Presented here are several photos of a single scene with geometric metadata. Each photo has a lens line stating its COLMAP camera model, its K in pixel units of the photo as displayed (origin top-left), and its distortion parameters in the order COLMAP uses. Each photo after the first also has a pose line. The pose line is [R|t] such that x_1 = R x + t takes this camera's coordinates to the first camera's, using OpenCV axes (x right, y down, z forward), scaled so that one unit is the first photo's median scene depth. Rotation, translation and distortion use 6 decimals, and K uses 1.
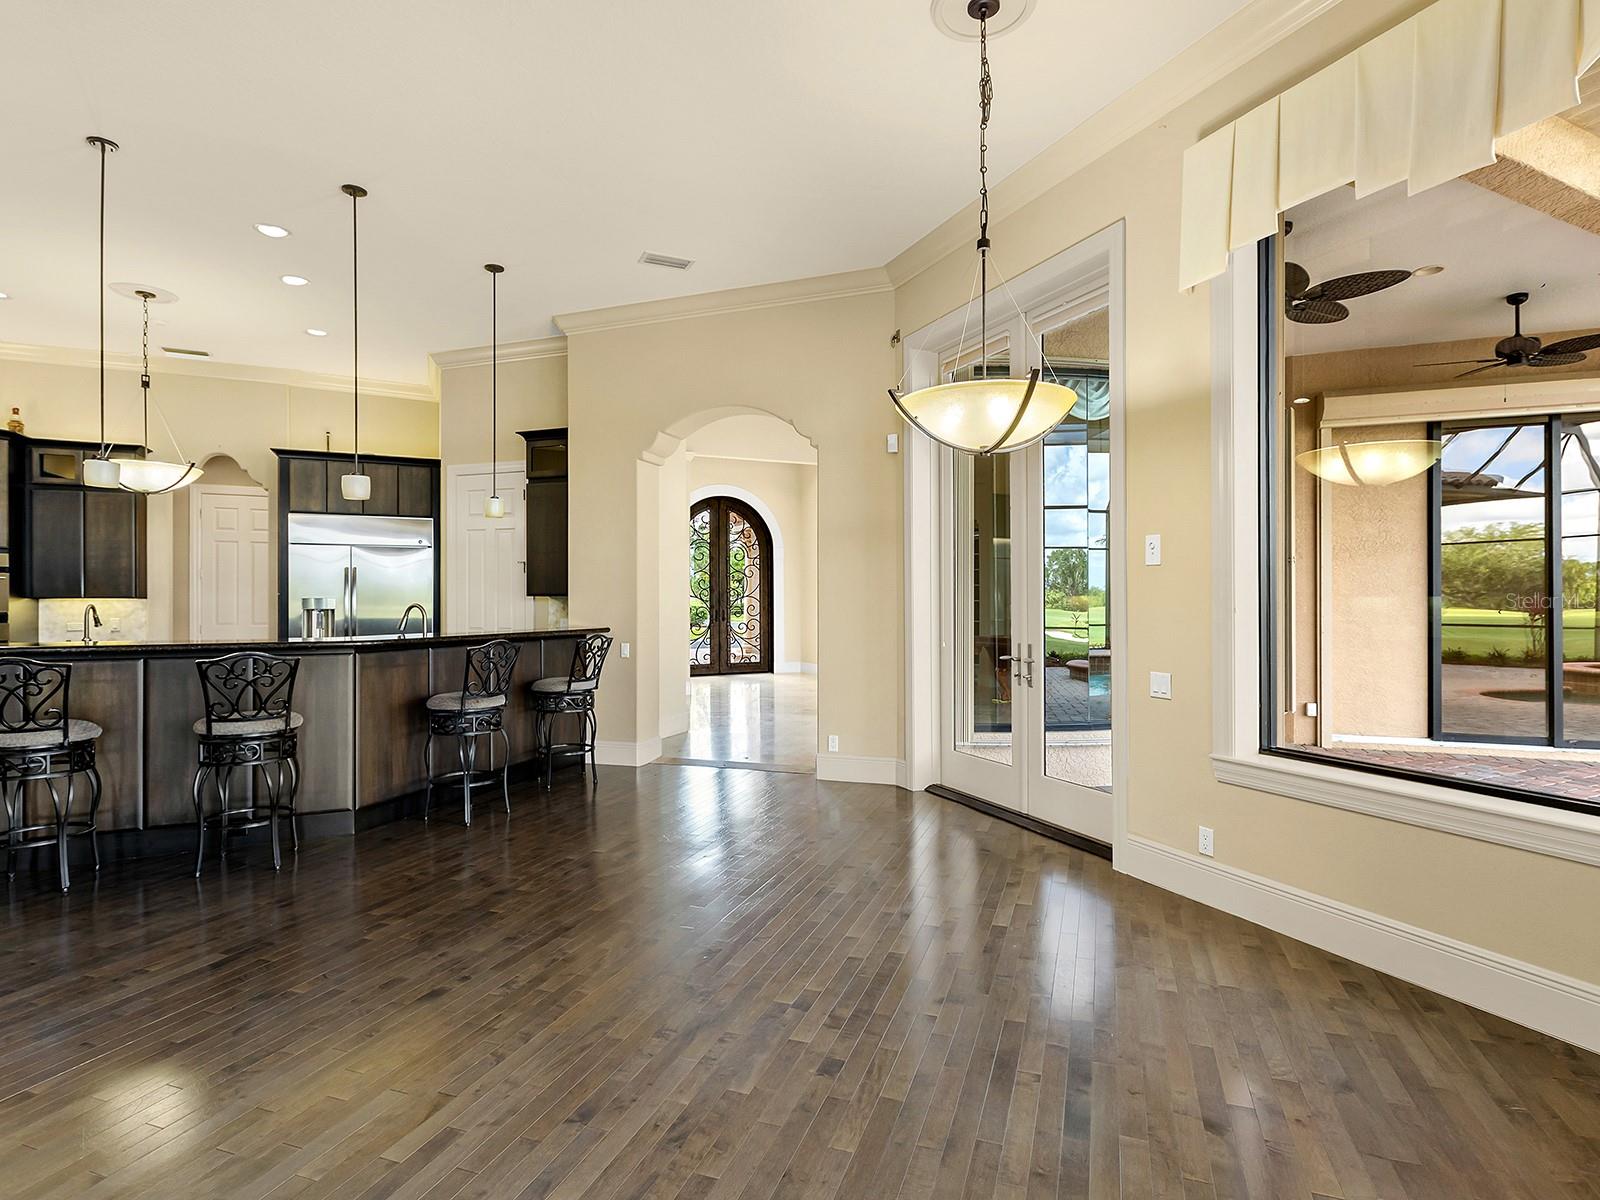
lens RADIAL K [[820.1, 0, 806.8], [0, 820.1, 601.3], [0, 0, 1]] dist [0.013108, -0.000270]
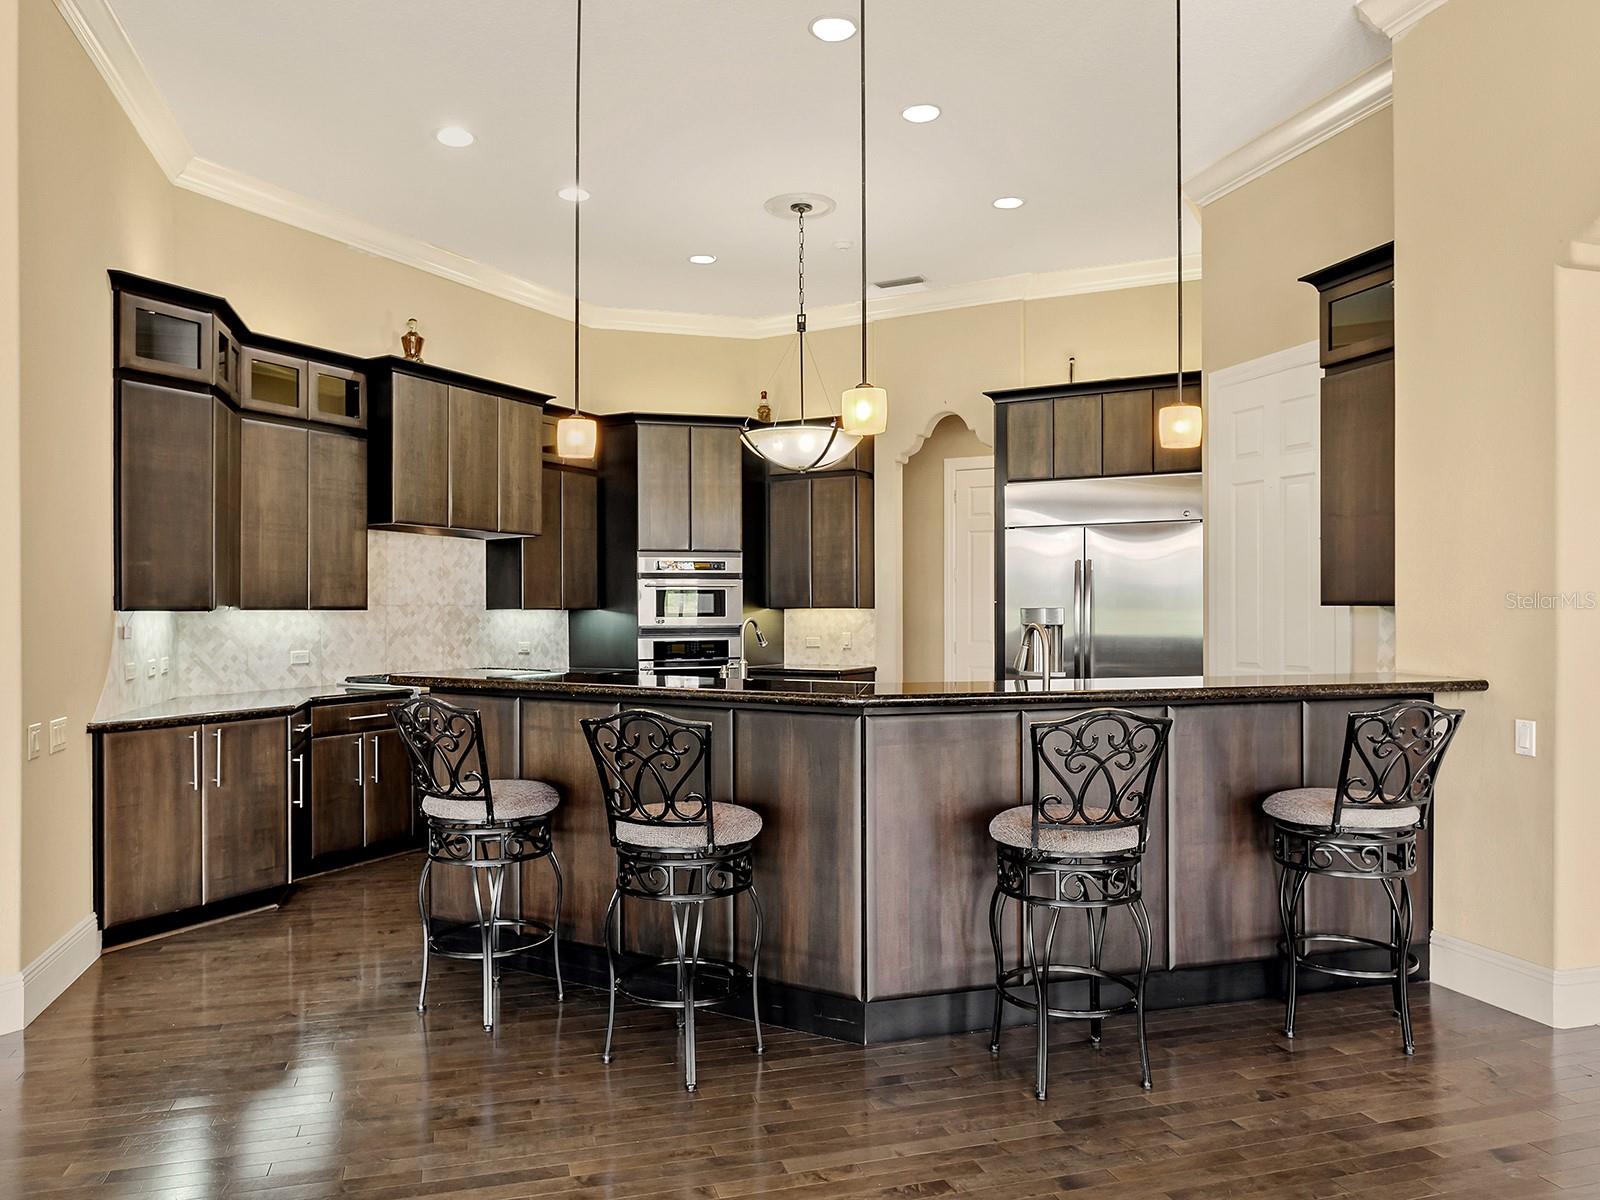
lens RADIAL K [[1104.2, 0, 793.8], [0, 1104.2, 606.6], [0, 0, 1]] dist [-0.002518, 0.002922]
pose [[0.585203, -0.000021, -0.810887, 0.012077], [0.001412, 0.999999, 0.000994, -0.006804], [0.810886, -0.001727, 0.585202, 0.350738]]
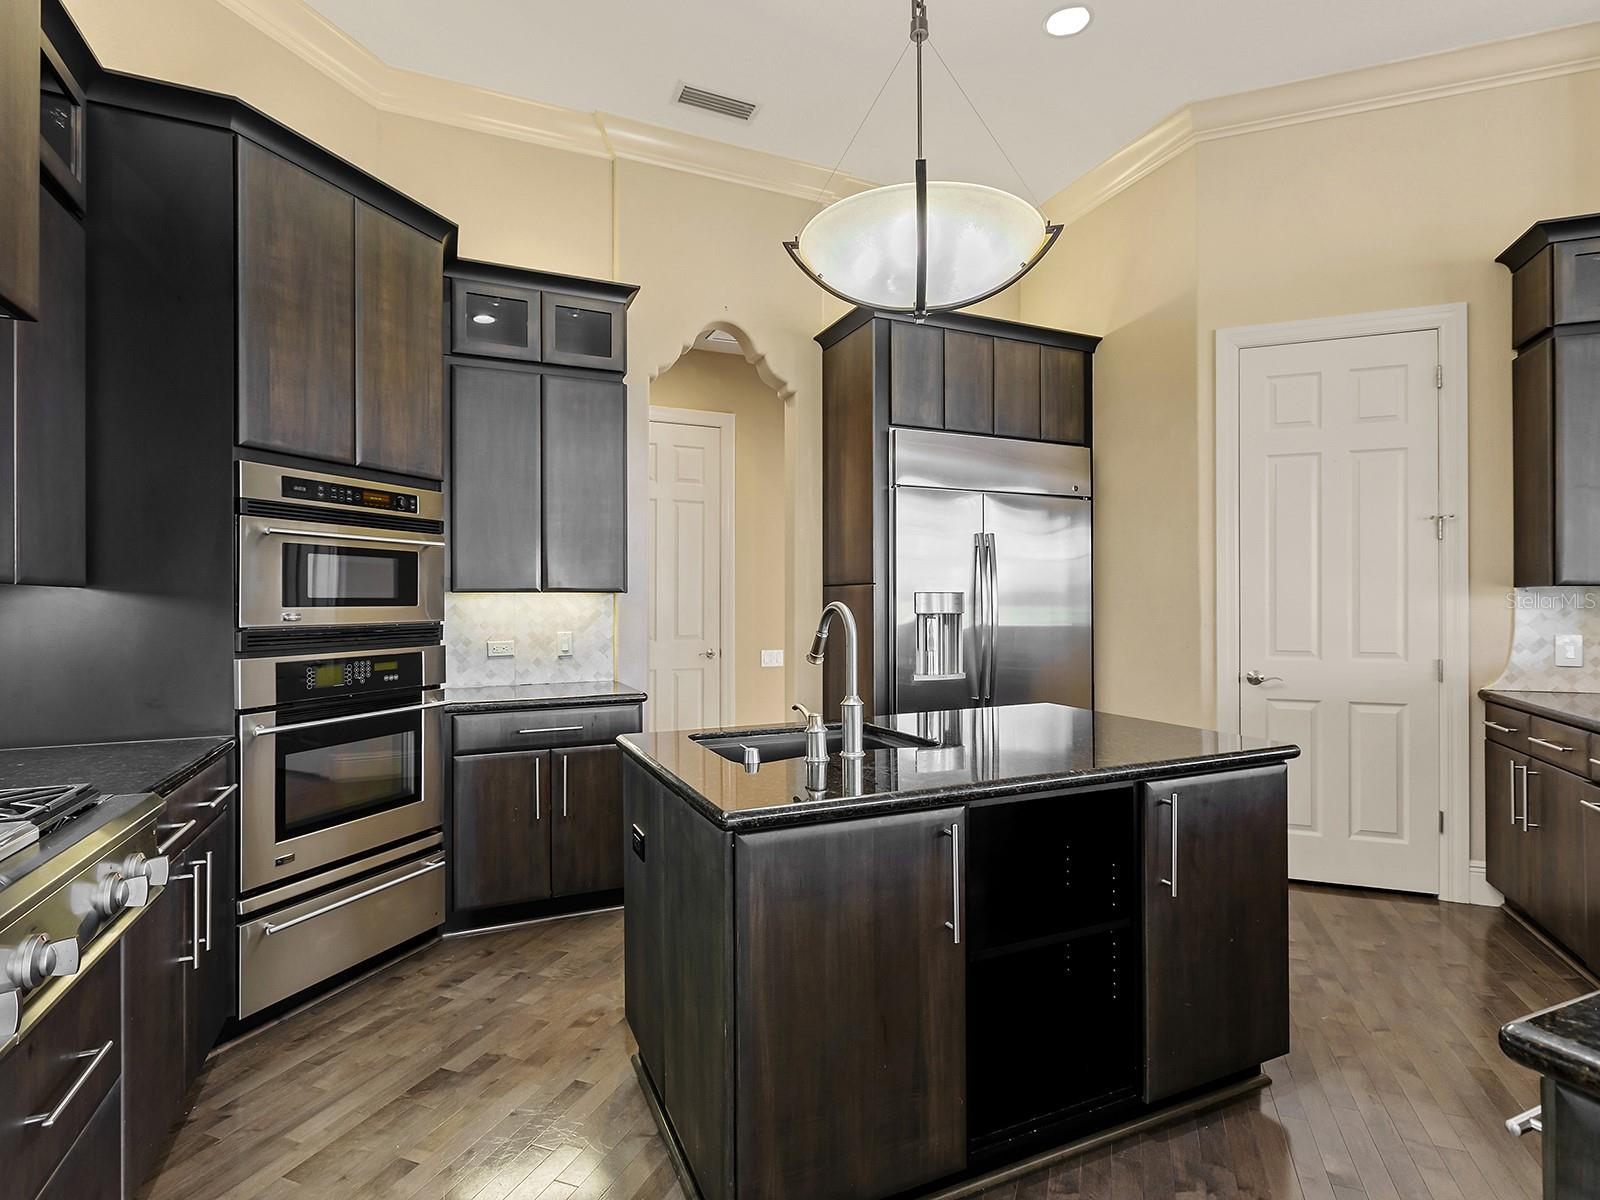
lens RADIAL K [[820.1, 0, 806.6], [0, 820.1, 593.5], [0, 0, 1]] dist [0.013108, -0.000270]
pose [[1.000000, -0.000560, 0.000095, -0.742144], [0.000561, 0.999933, -0.011598, 0.003143], [-0.000088, 0.011598, 0.999933, 0.533256]]
